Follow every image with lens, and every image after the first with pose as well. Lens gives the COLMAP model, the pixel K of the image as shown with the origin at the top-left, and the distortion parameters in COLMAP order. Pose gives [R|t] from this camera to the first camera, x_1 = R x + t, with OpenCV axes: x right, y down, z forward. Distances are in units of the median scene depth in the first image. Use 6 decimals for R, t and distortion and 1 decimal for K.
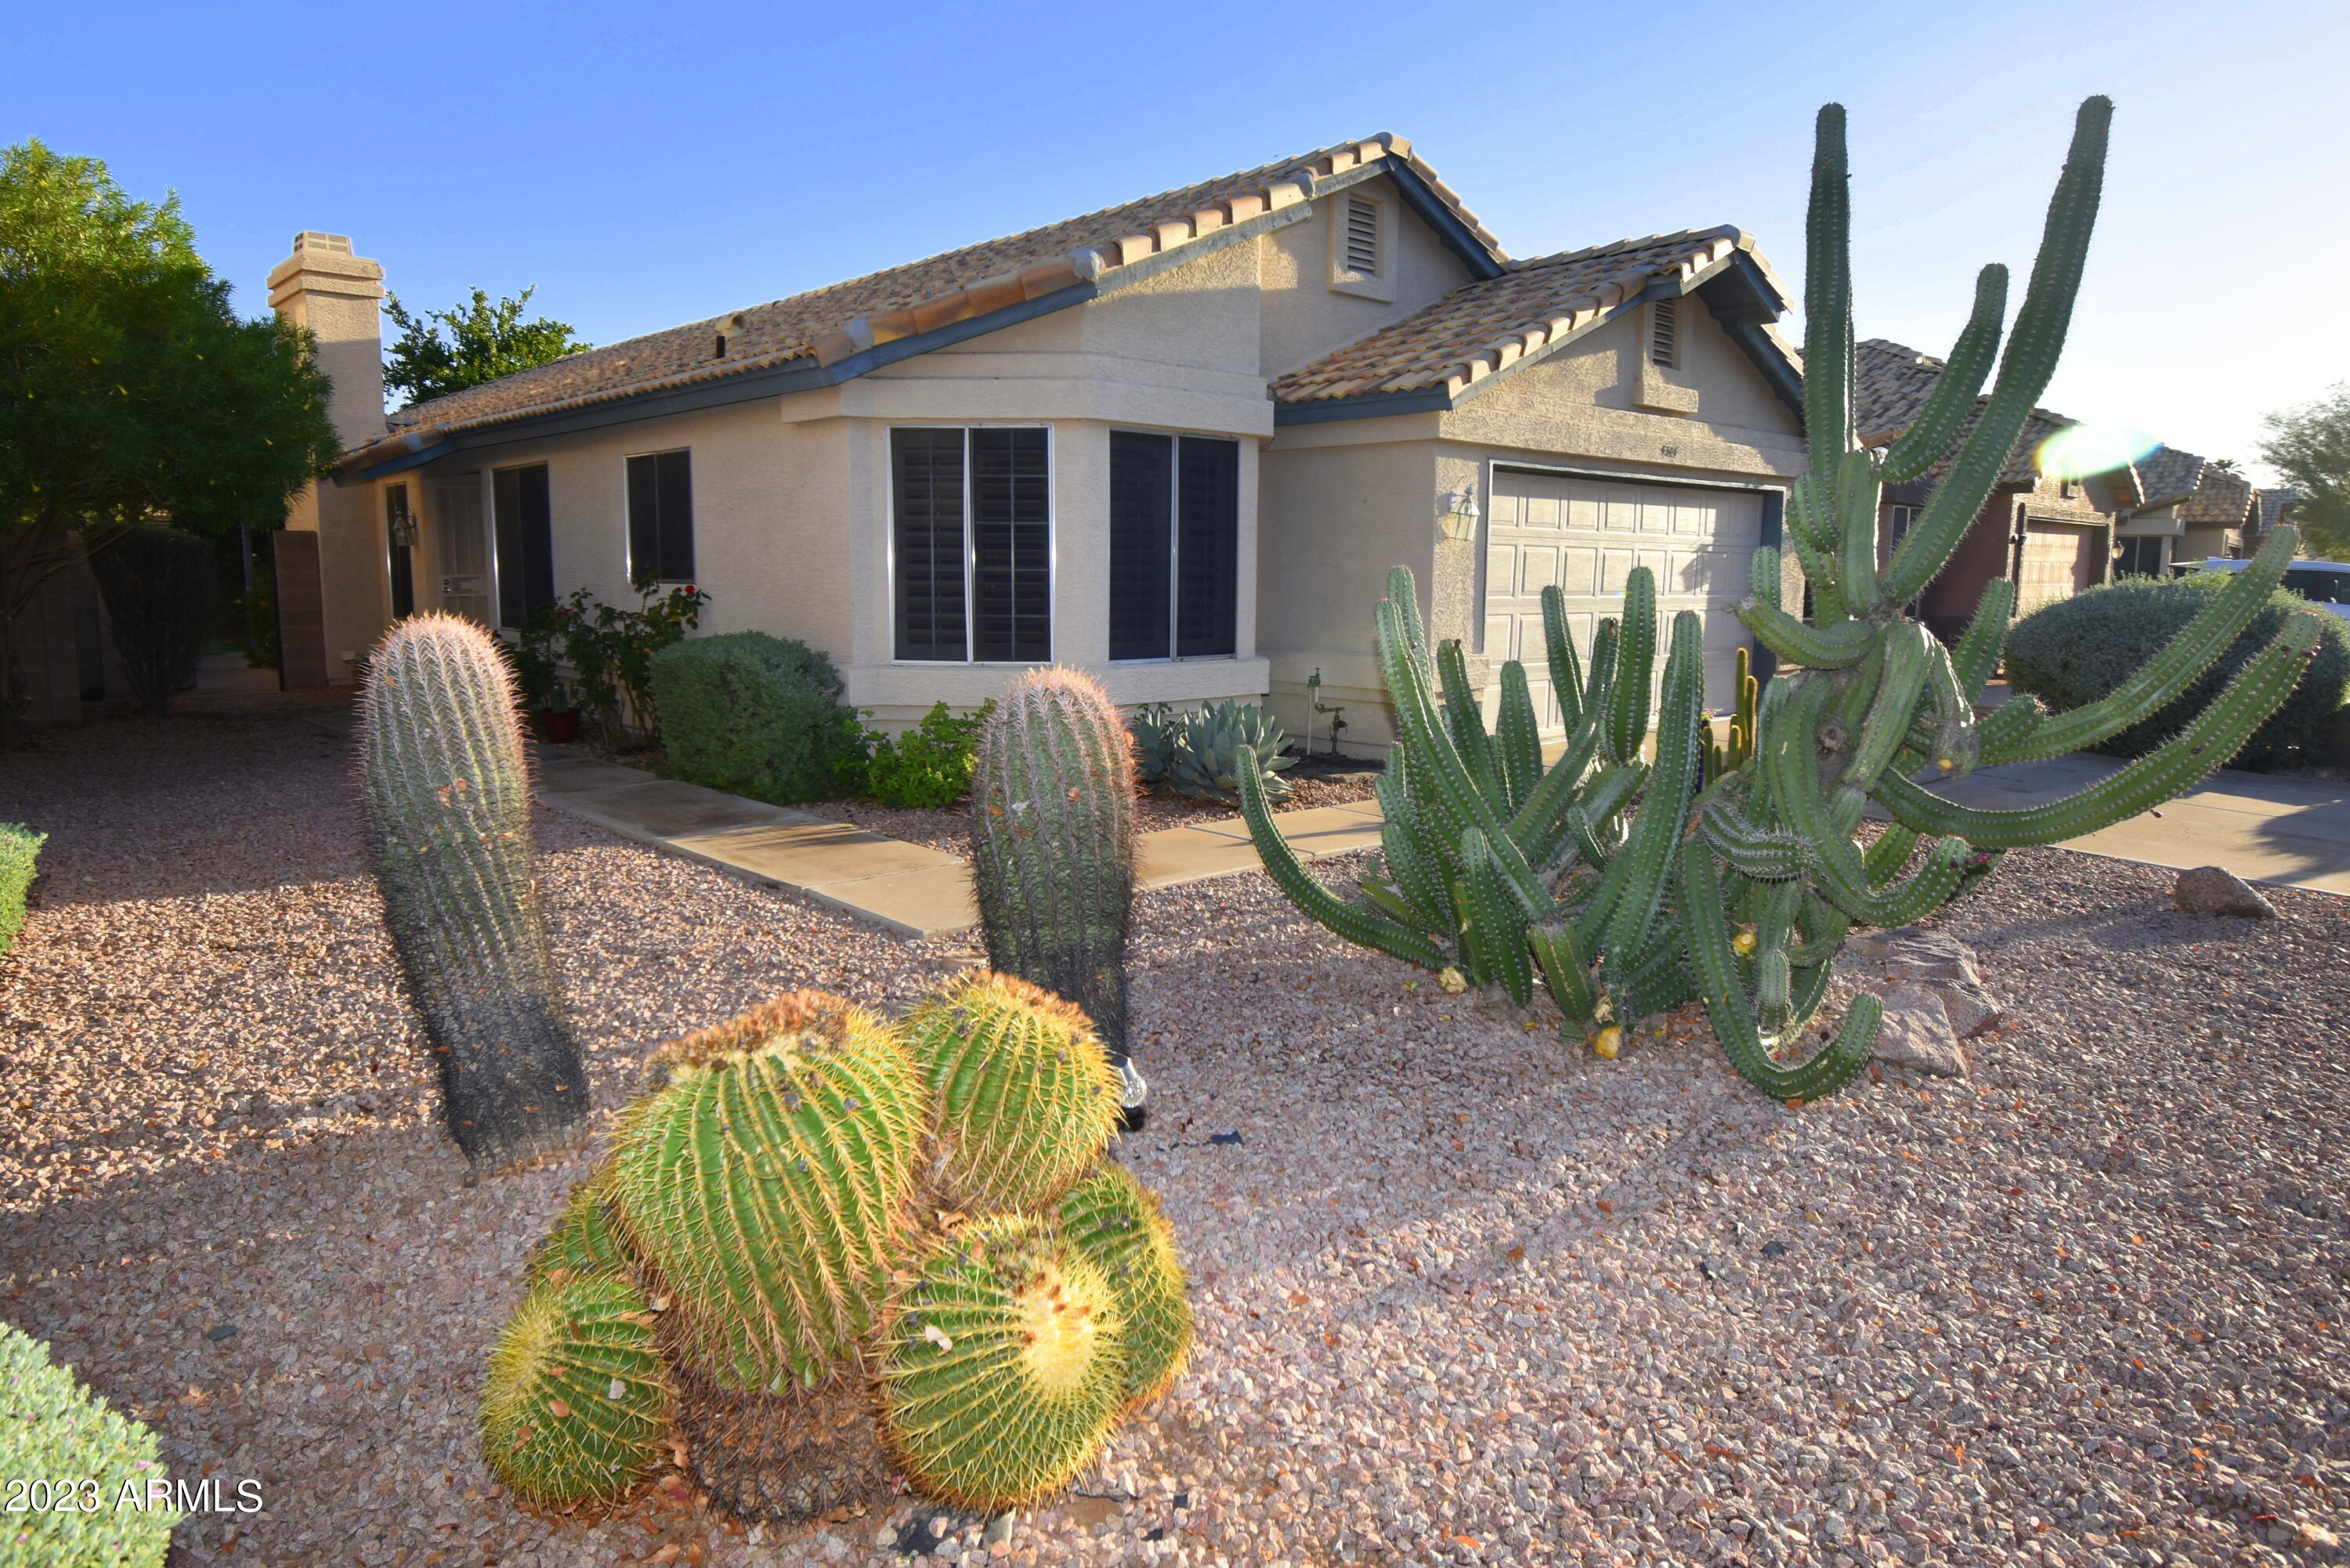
lens RADIAL K [[1422.7, 0, 1135.4], [0, 1422.7, 735.1], [0, 0, 1]] dist [0.012017, -0.019715]
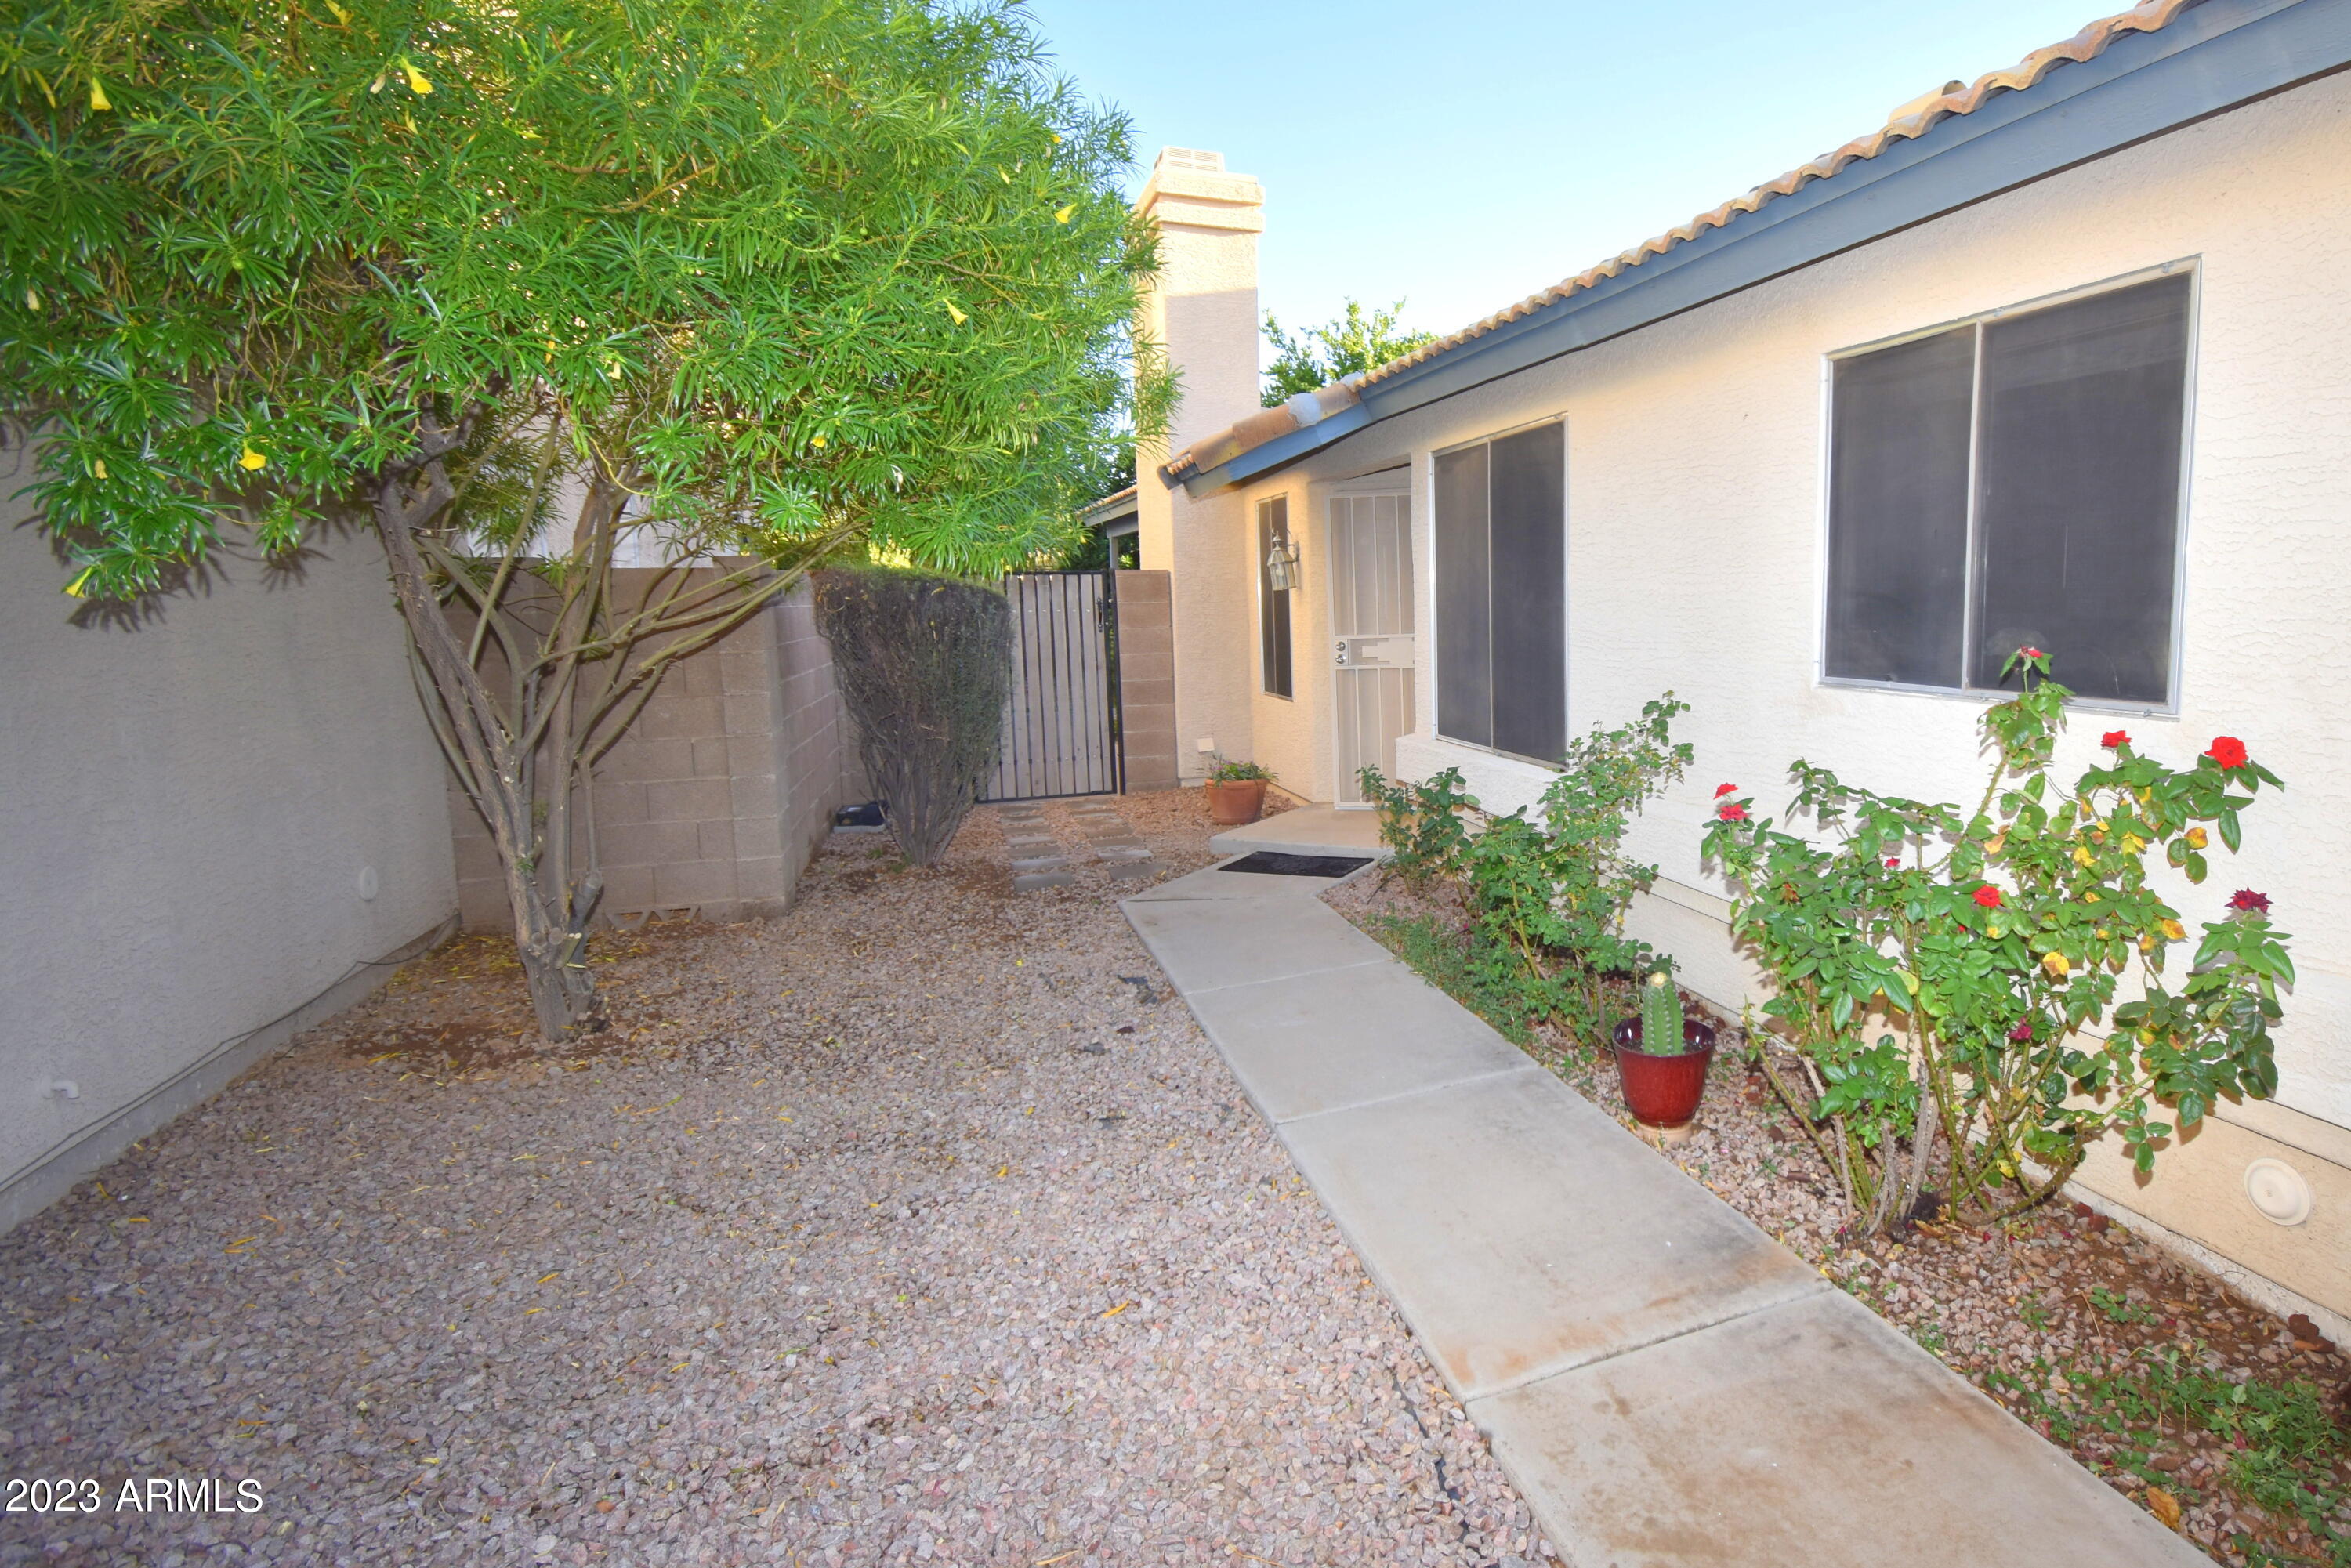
lens RADIAL K [[1239.6, 0, 1427.3], [0, 1239.6, 753.4], [0, 0, 1]] dist [0.004454, -0.008227]
pose [[0.941387, 0.031488, -0.335855, -0.424994], [-0.026619, 0.999463, 0.019092, -0.116619], [0.336276, -0.009033, 0.941720, 0.803567]]
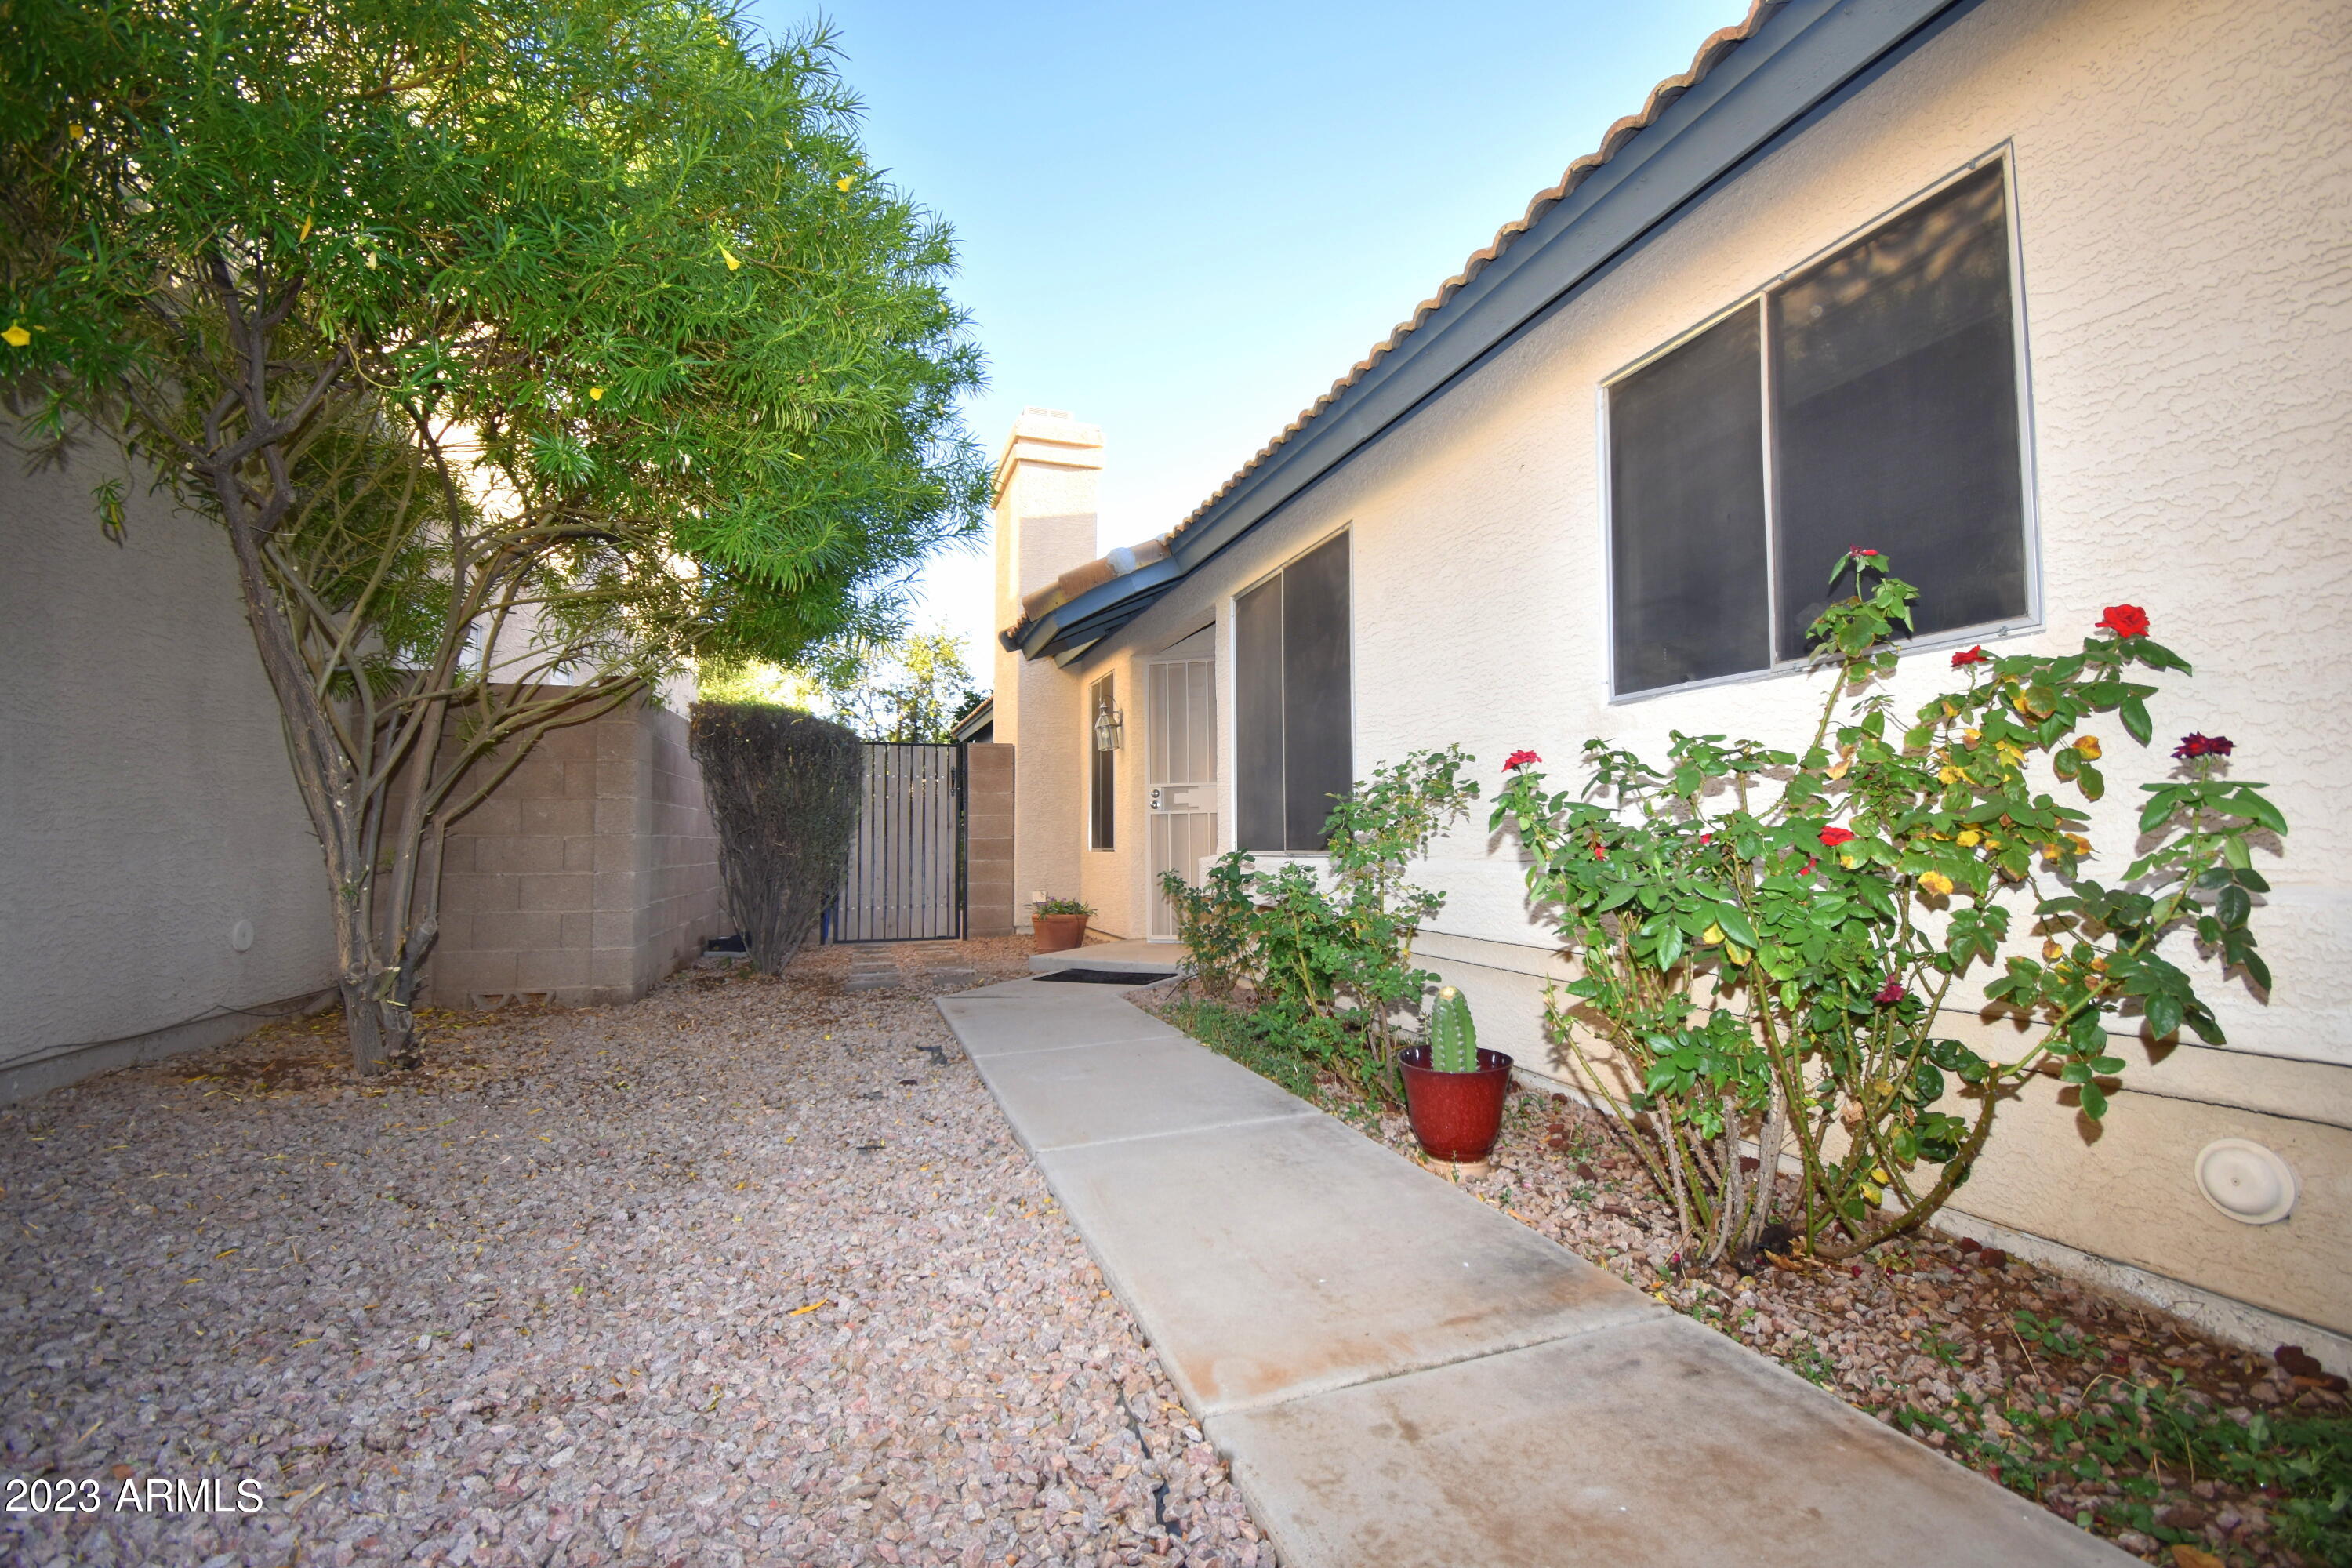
lens RADIAL K [[1032.0, 0, 1183.2], [0, 1032.0, 803.0], [0, 0, 1]] dist [0.006124, -0.016208]
pose [[0.917091, -0.016289, -0.398346, -0.435330], [-0.043412, 0.989144, -0.140393, -0.050696], [0.396308, 0.146046, 0.906427, 0.882586]]
